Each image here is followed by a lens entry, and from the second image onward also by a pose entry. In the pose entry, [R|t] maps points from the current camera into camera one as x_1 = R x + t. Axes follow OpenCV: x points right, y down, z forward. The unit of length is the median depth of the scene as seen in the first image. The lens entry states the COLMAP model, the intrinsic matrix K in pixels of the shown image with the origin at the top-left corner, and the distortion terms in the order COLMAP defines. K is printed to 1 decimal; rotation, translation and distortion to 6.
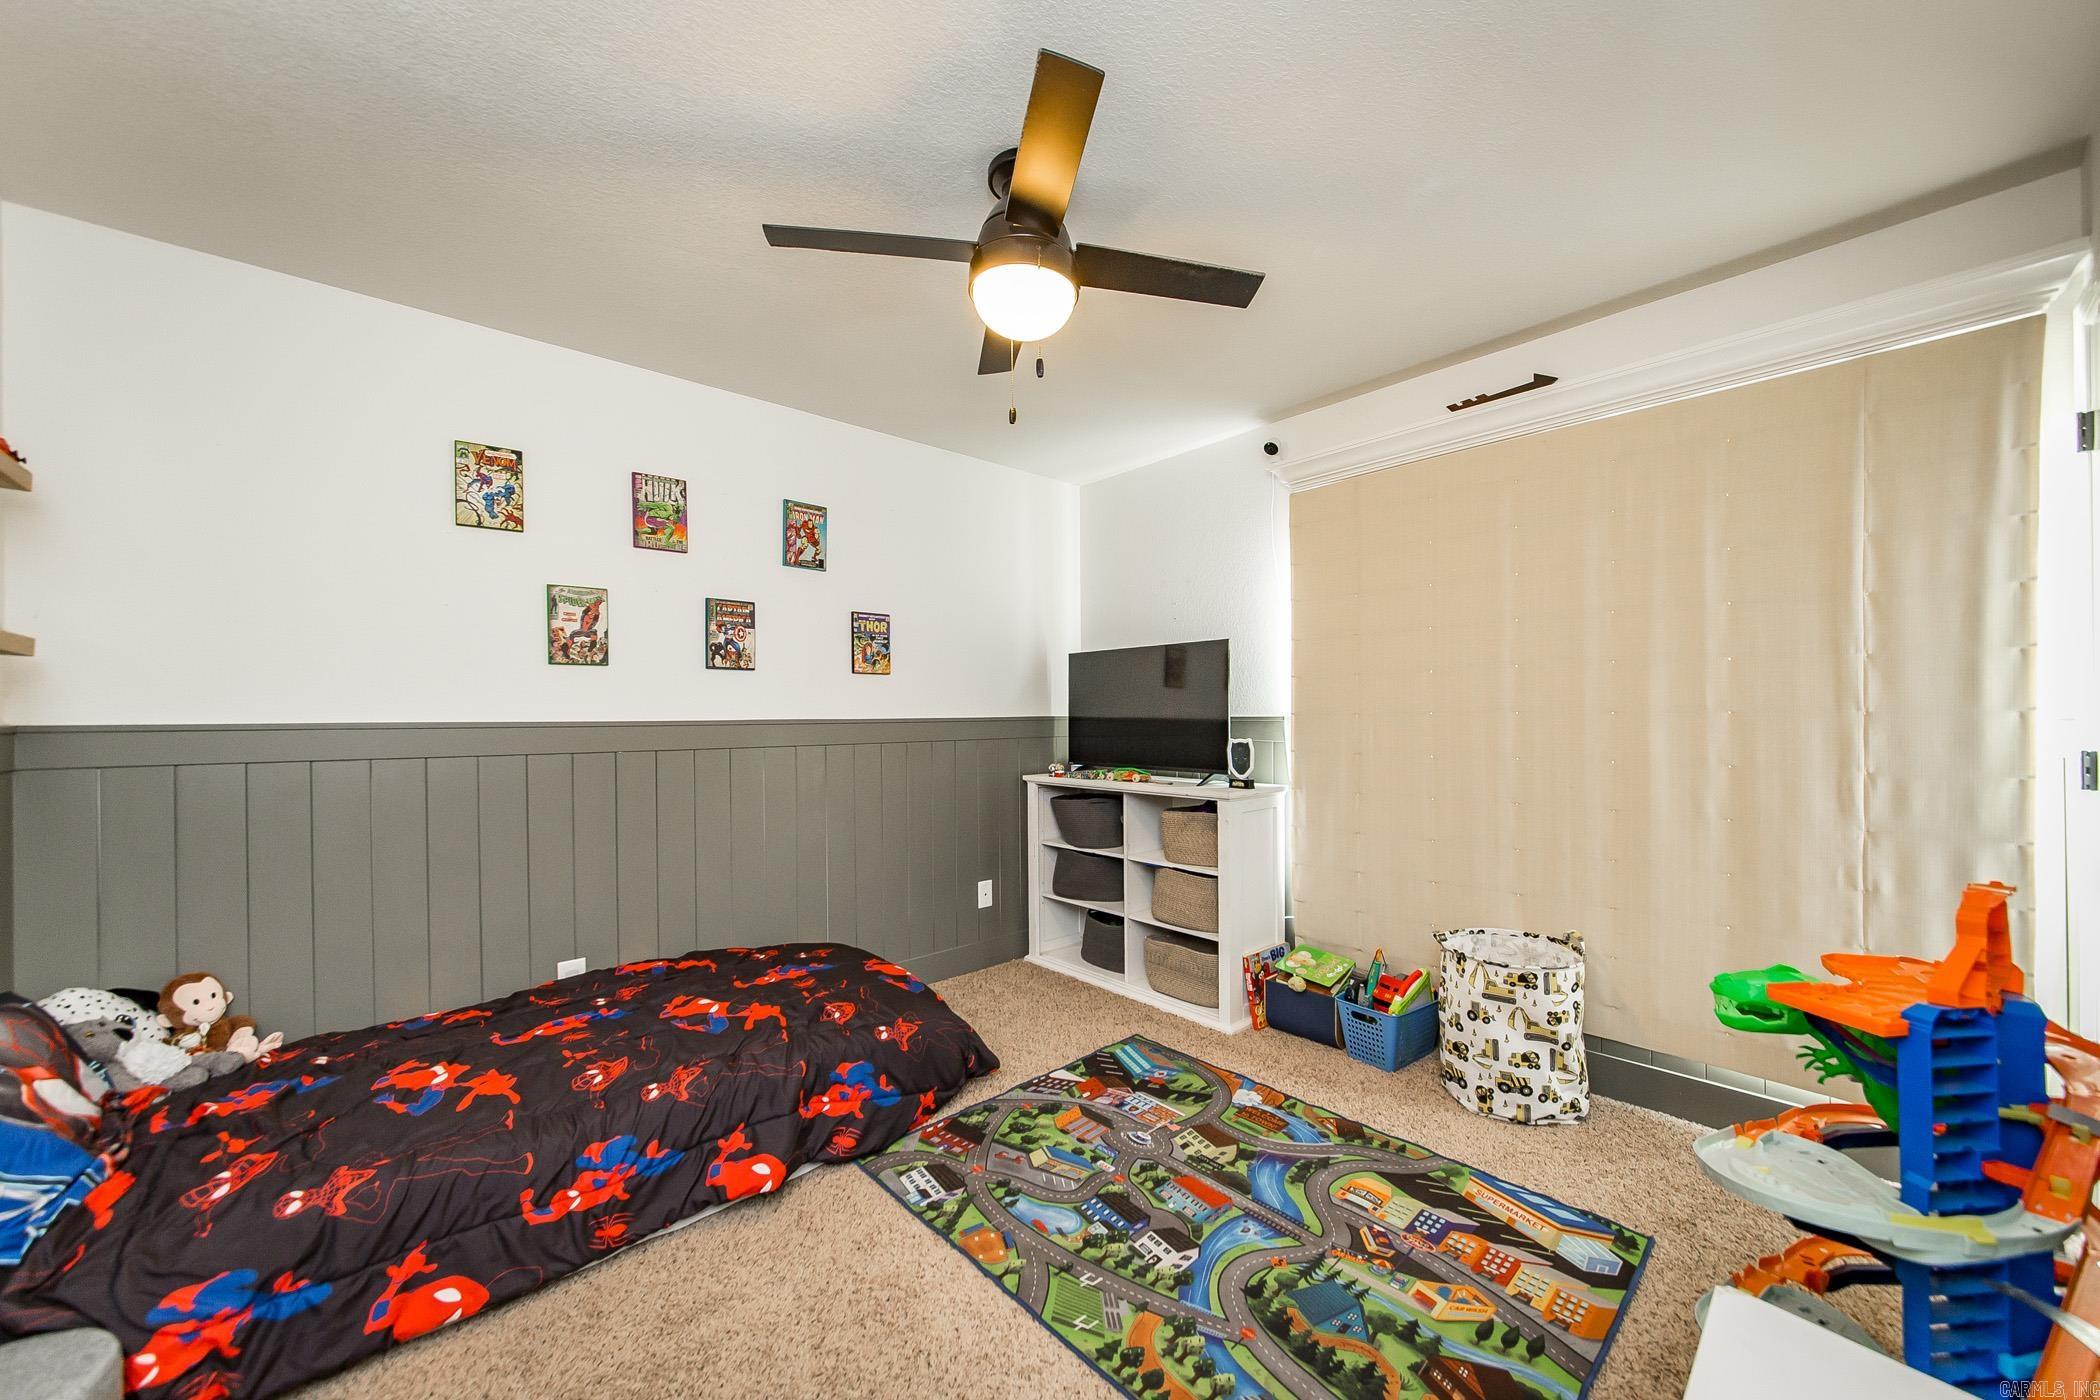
lens RADIAL K [[757.3, 0, 1051.3], [0, 757.3, 716.6], [0, 0, 1]] dist [-0.000994, 0.000796]
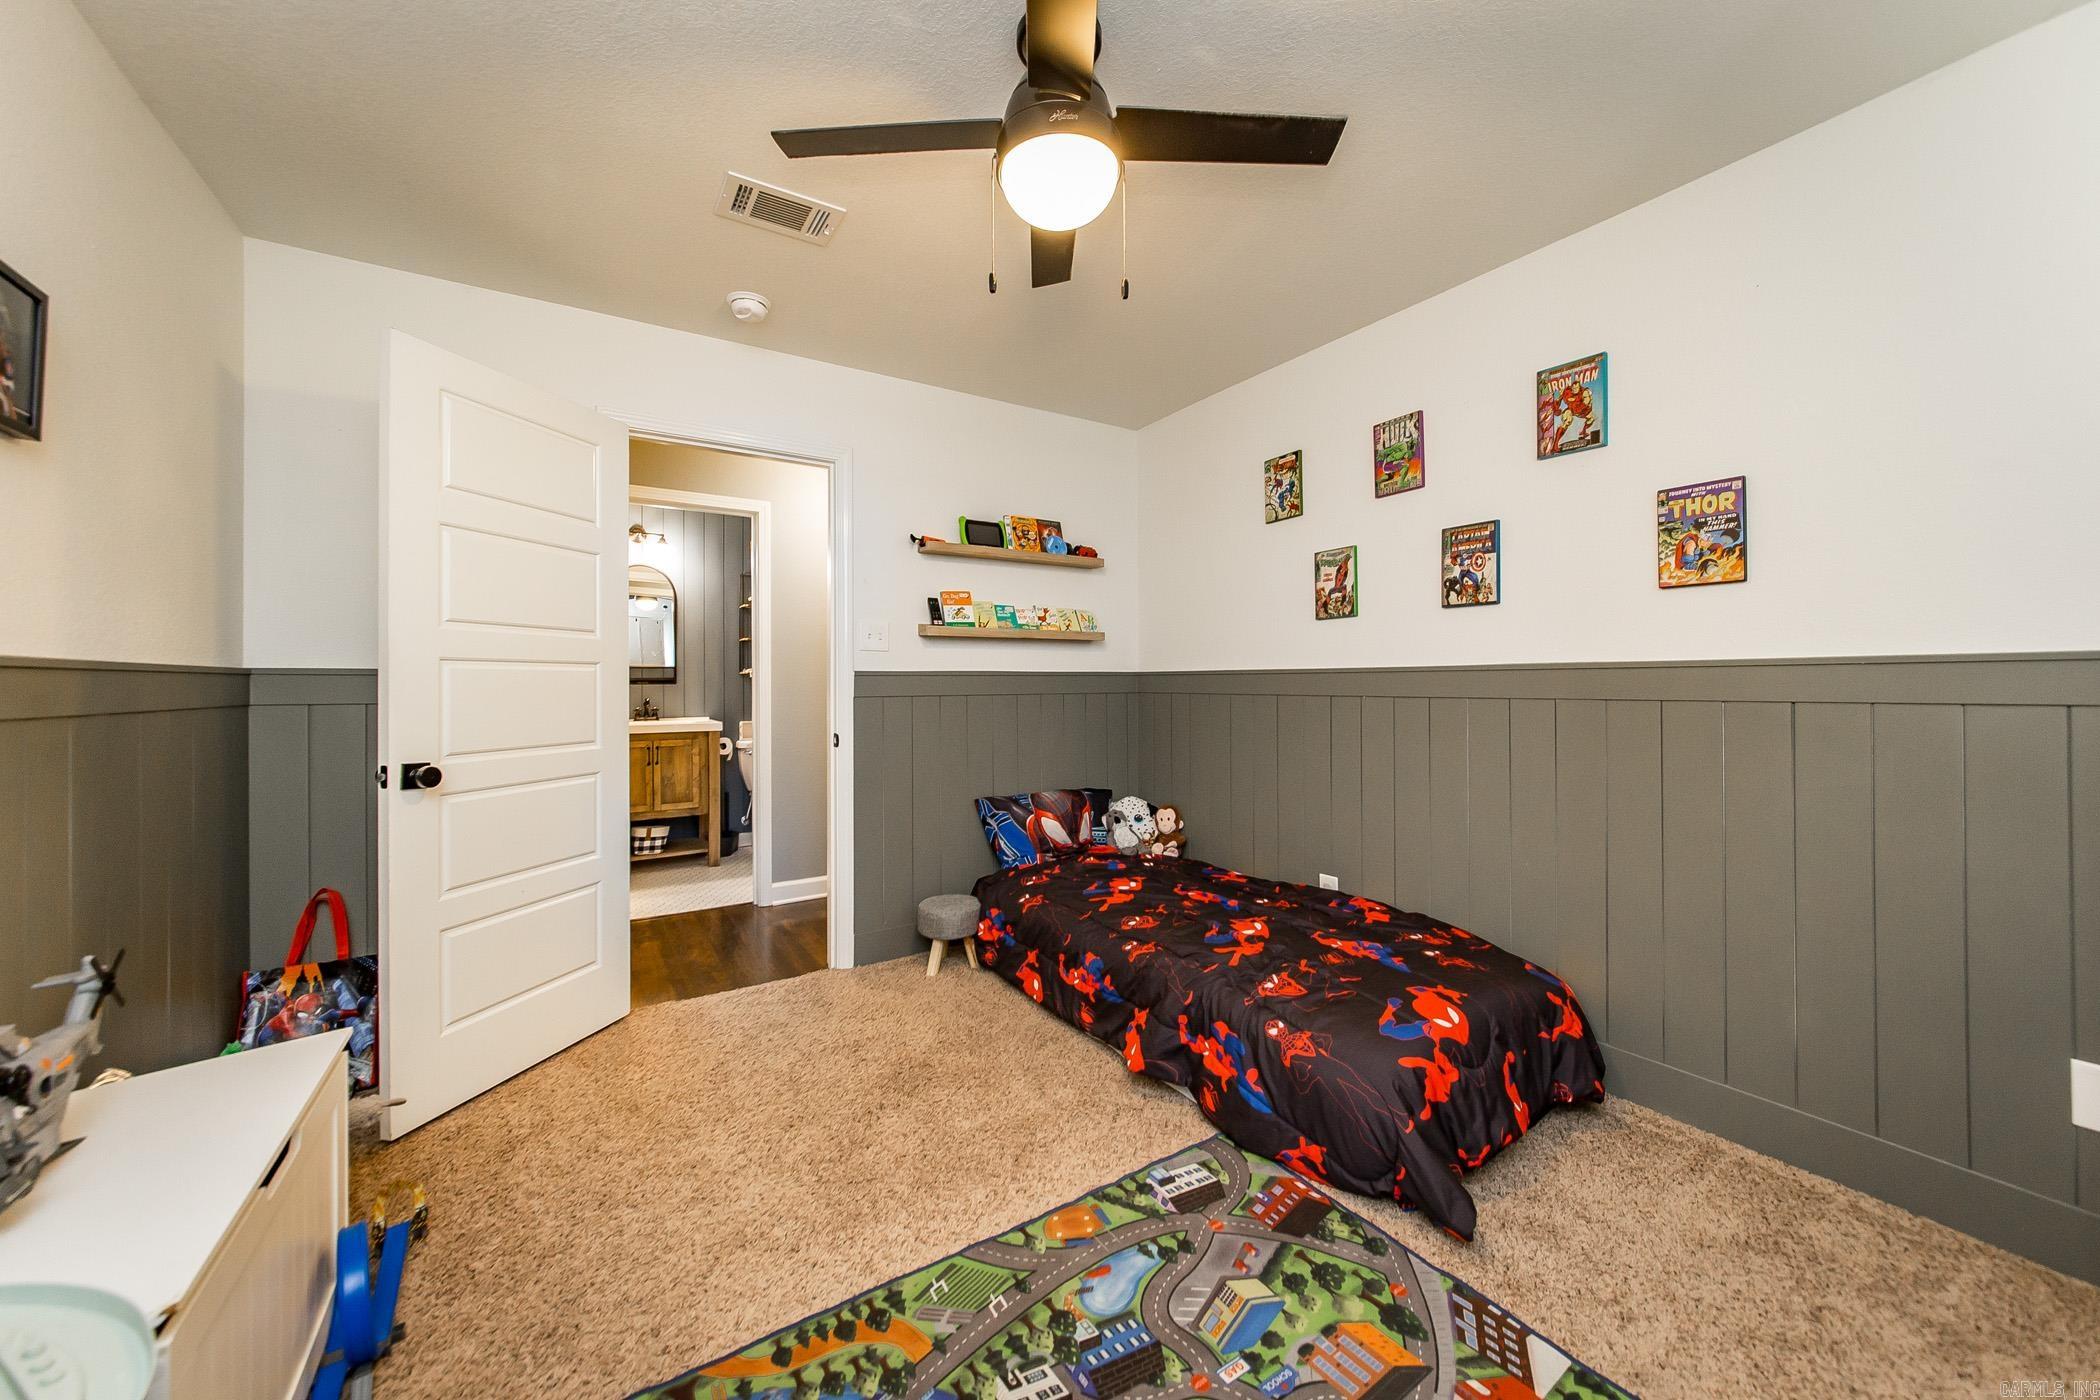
lens RADIAL K [[757.3, 0, 1050.8], [0, 757.3, 682.4], [0, 0, 1]] dist [-0.000994, 0.000796]
pose [[-0.154917, 0.006767, -0.987904, 0.592070], [0.004272, 0.999972, 0.006180, 0.020035], [0.987918, -0.003263, -0.154941, 0.796747]]
